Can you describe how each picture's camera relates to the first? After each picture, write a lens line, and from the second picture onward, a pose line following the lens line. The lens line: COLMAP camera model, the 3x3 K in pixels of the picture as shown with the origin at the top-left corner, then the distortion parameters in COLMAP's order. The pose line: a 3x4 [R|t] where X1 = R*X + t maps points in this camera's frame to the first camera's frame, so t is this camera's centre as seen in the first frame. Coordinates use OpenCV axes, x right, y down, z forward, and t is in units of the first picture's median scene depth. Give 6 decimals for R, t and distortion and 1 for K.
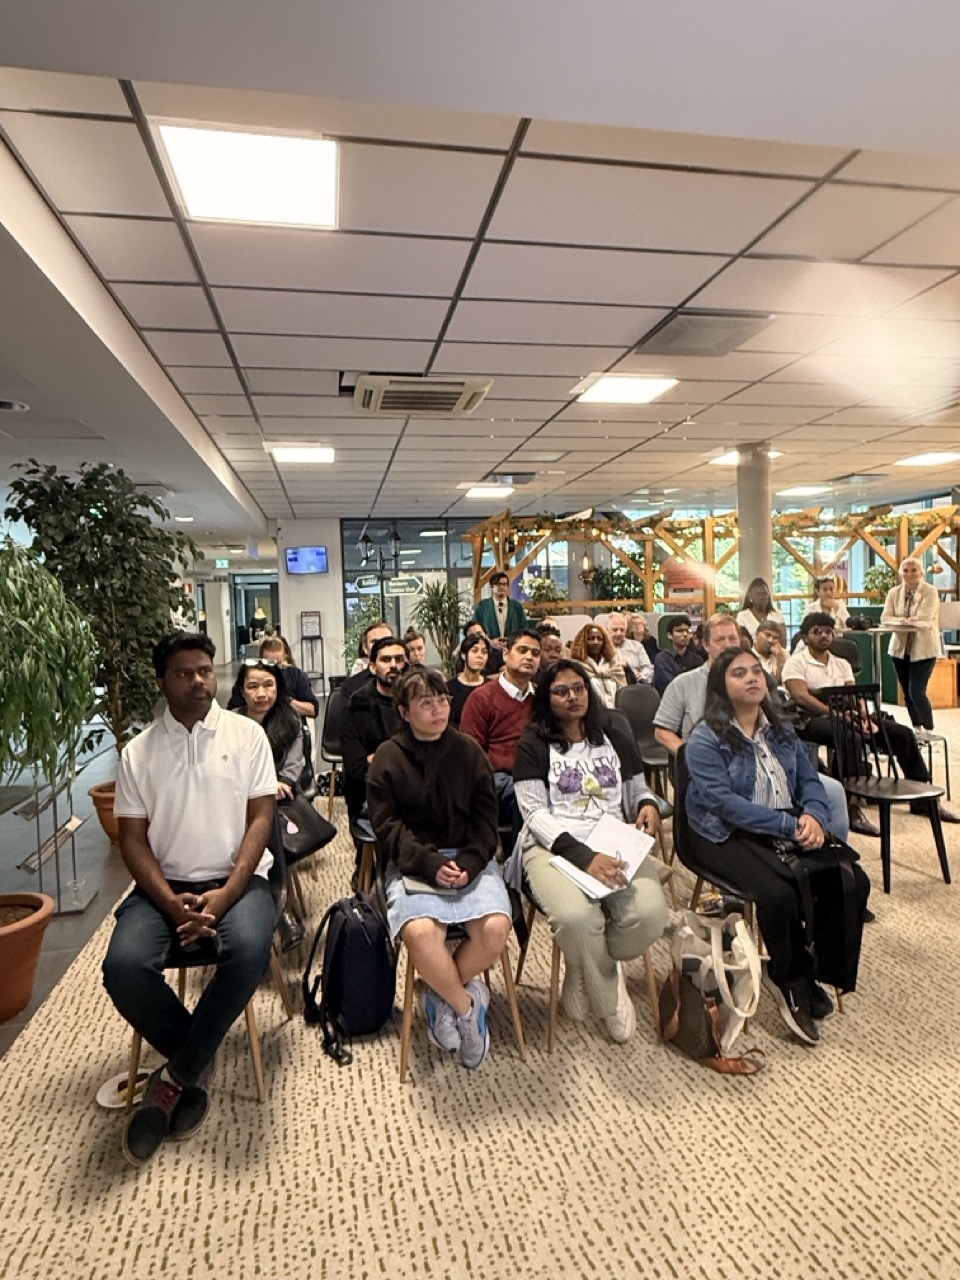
lens RADIAL K [[730.7, 0, 476.7], [0, 730.7, 642.3], [0, 0, 1]] dist [0.000259, -0.000917]
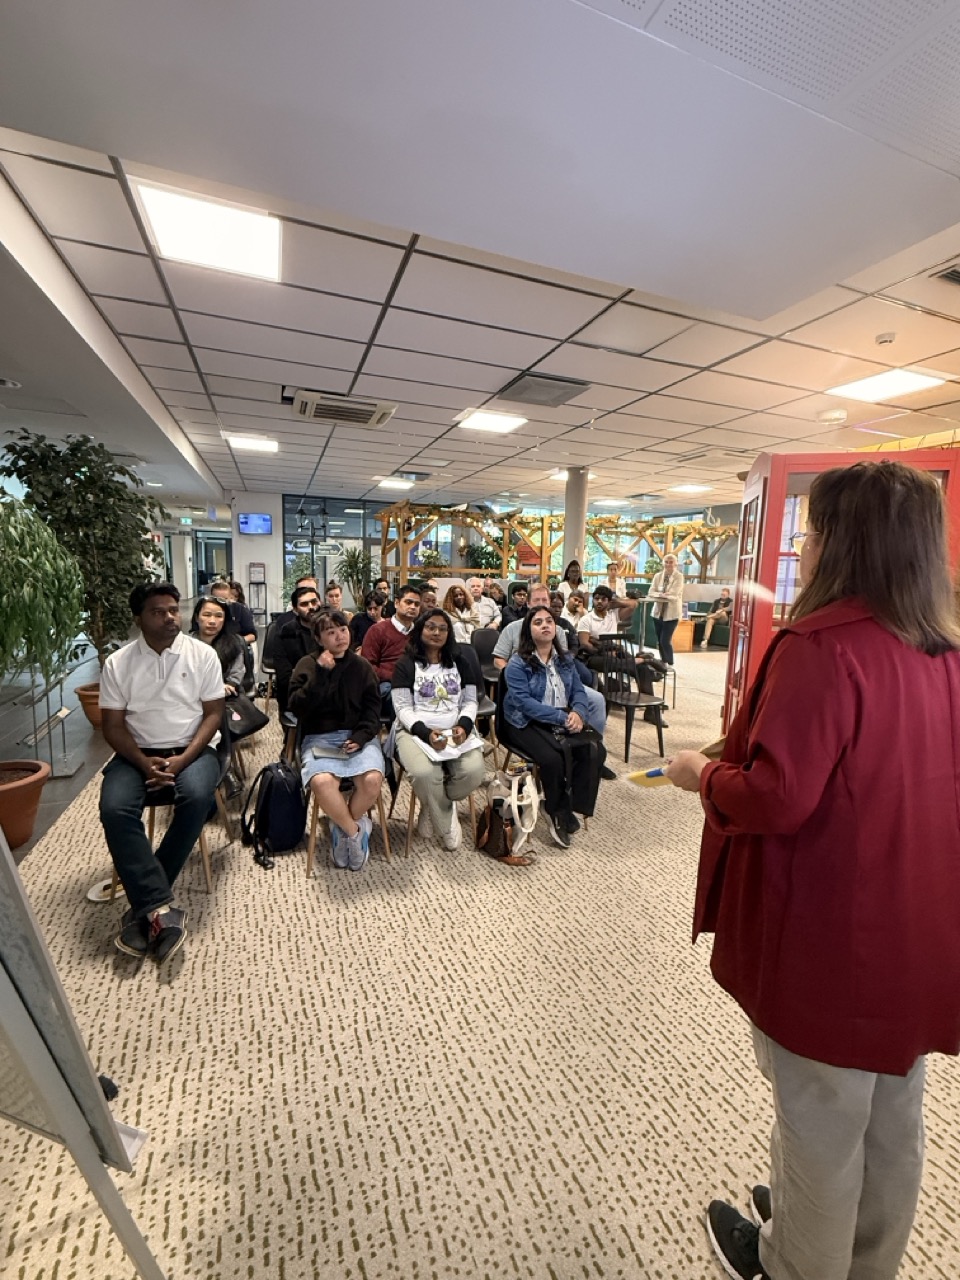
lens RADIAL K [[521.1, 0, 473.5], [0, 521.1, 638.4], [0, 0, 1]] dist [-0.000284, -0.000439]
pose [[0.984398, 0.040326, 0.171273, 0.014287], [-0.054208, 0.995544, 0.077161, -0.001176], [-0.167398, -0.085241, 0.982197, -0.039463]]
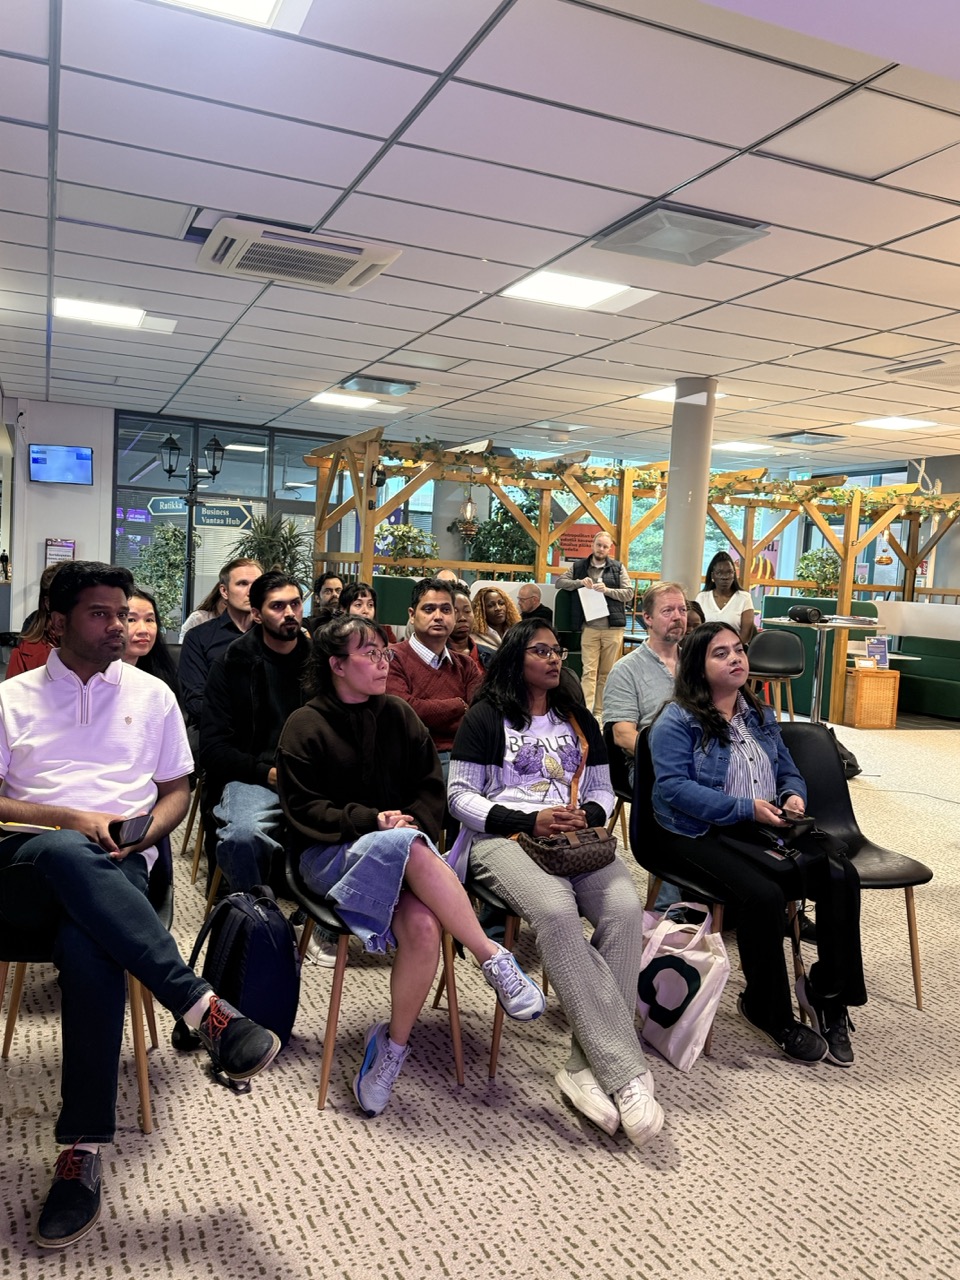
lens RADIAL K [[1000.6, 0, 485.8], [0, 1000.6, 643.1], [0, 0, 1]] dist [0.061959, -0.076724]
pose [[0.976978, 0.073973, 0.200106, -0.080248], [-0.079471, 0.996645, 0.019575, 0.018609], [-0.197986, -0.035027, 0.979579, -0.057184]]
